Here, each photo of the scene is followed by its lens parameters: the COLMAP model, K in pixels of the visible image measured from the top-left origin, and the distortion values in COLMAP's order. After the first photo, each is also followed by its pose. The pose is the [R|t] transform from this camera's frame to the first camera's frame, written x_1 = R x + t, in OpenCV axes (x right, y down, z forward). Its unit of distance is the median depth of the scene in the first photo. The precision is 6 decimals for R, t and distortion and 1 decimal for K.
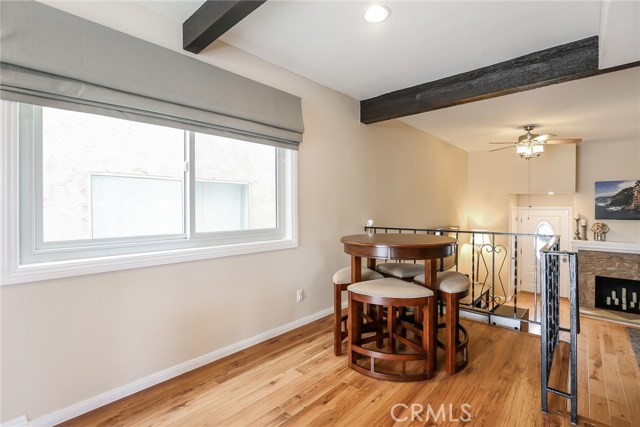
lens RADIAL K [[294.3, 0, 321.6], [0, 294.3, 207.2], [0, 0, 1]] dist [-0.063821, 0.027109]
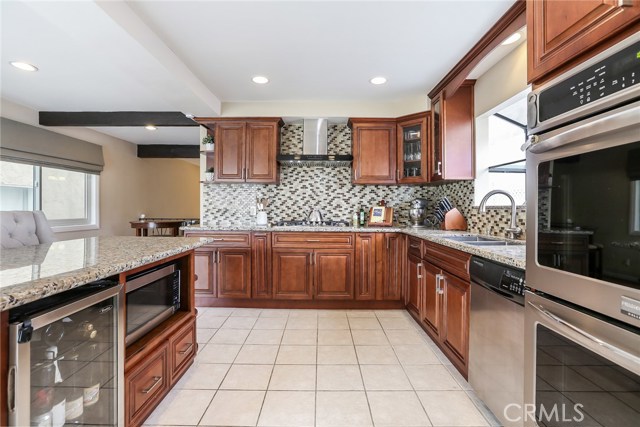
lens RADIAL K [[294.3, 0, 321.6], [0, 294.3, 207.2], [0, 0, 1]] dist [-0.063821, 0.027109]
pose [[0.736664, 0.005899, 0.676234, -0.268300], [-0.004633, 0.999983, -0.003677, 0.002841], [-0.676244, -0.000424, 0.736678, -1.246251]]
